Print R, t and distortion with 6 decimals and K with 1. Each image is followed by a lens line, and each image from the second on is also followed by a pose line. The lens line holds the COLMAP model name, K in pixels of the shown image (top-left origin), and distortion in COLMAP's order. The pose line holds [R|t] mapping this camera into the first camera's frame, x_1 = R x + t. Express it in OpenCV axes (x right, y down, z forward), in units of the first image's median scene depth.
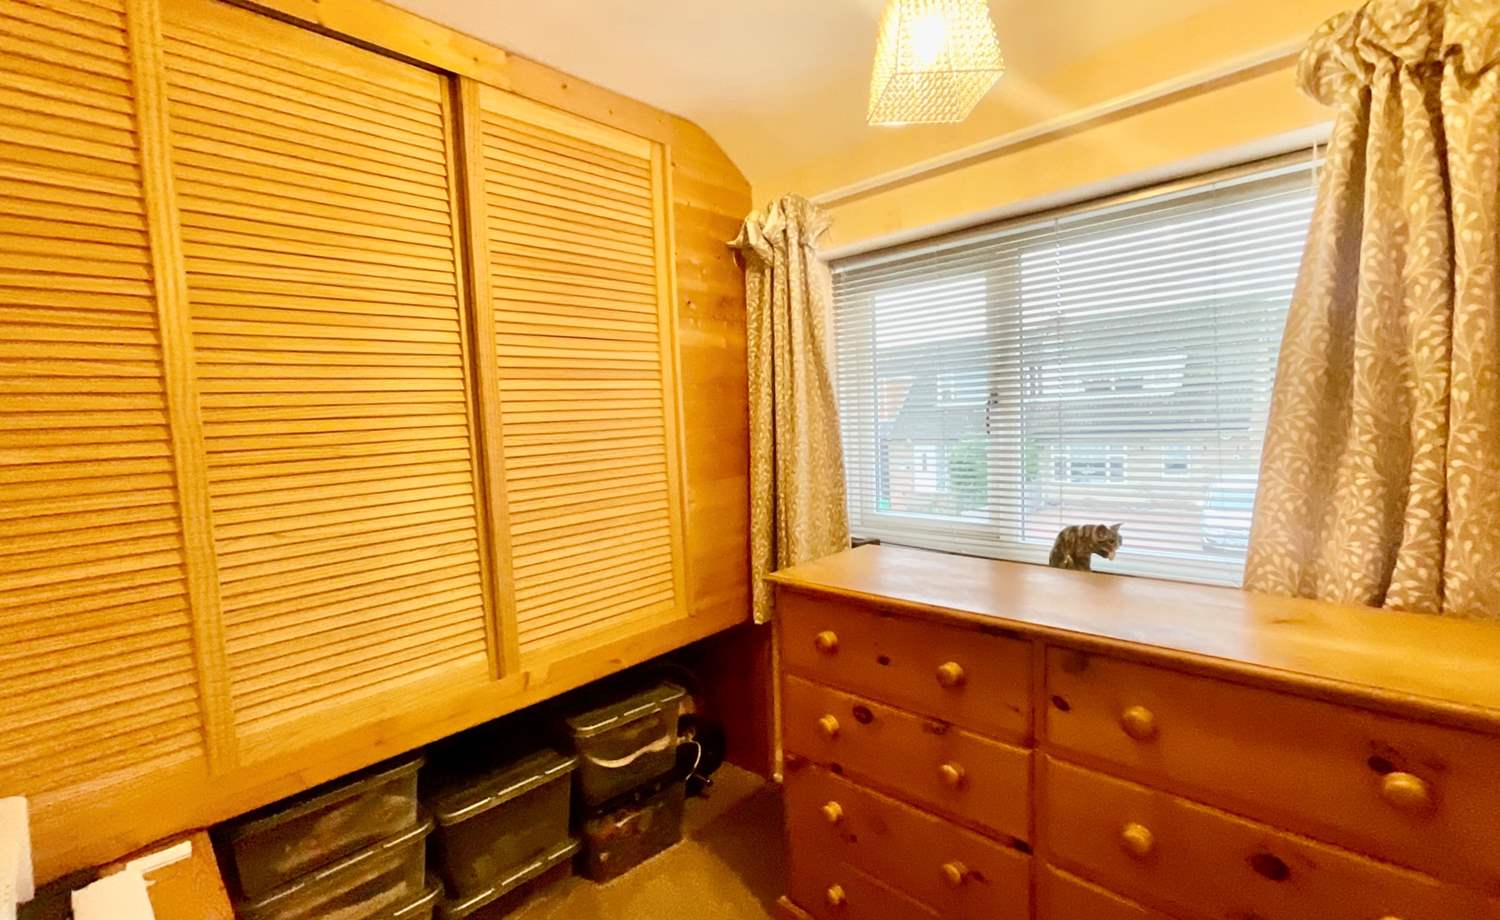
lens RADIAL K [[628.5, 0, 745.1], [0, 628.5, 460.9], [0, 0, 1]] dist [0.011405, 0.000203]
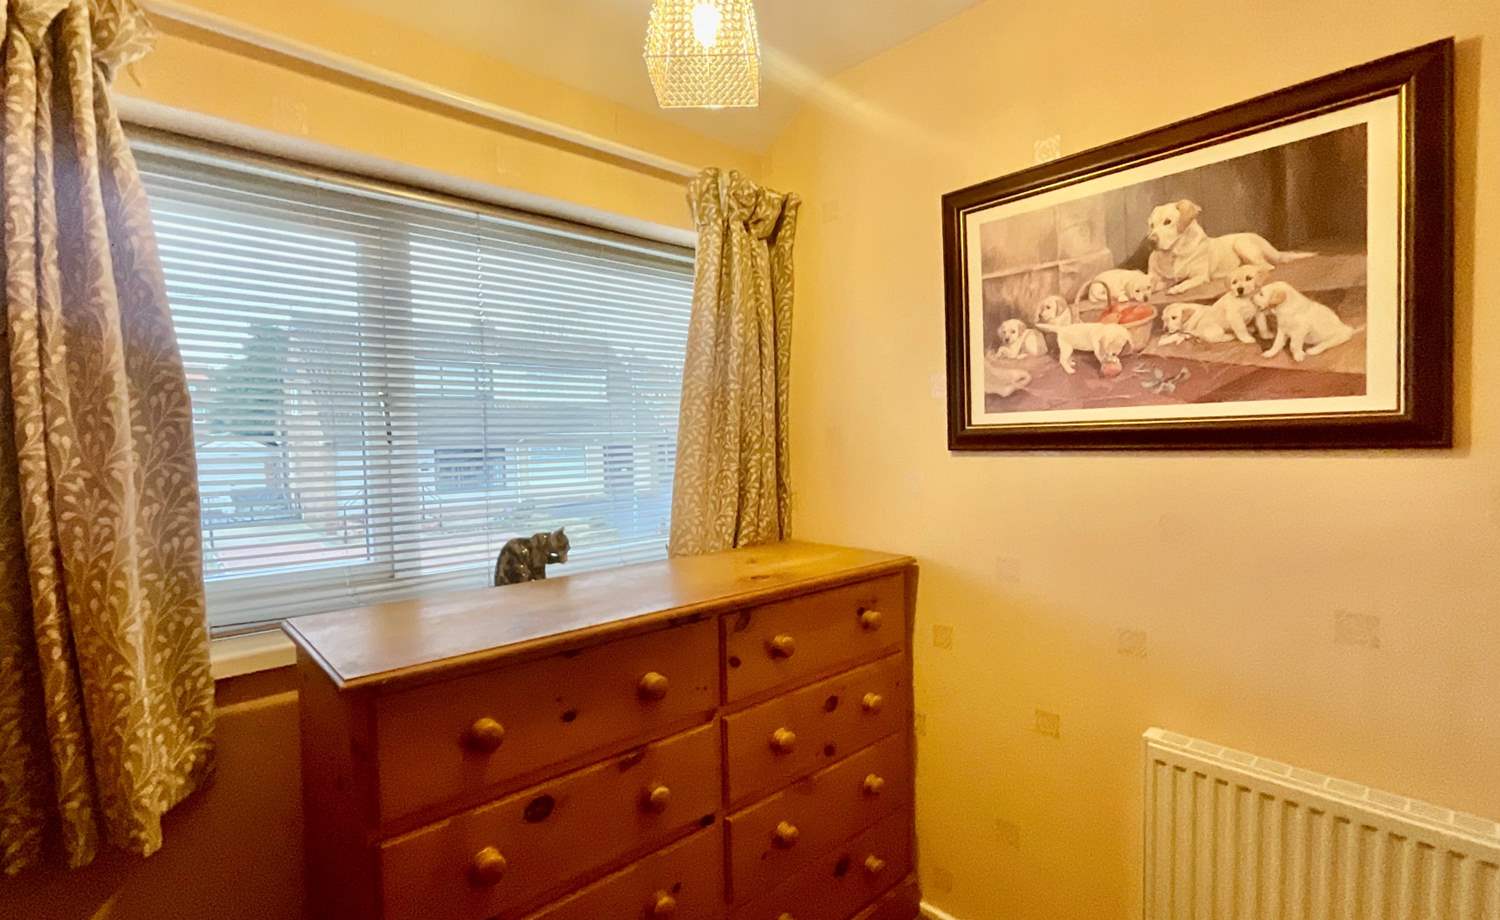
lens RADIAL K [[688.6, 0, 750.0], [0, 688.6, 460.0], [0, 0, 1]] dist [0.000487, 0.000036]
pose [[0.095779, 0.005791, 0.995386, -0.652091], [0.079094, 0.996777, -0.013410, 0.034714], [-0.992255, 0.080014, 0.095013, 0.728214]]
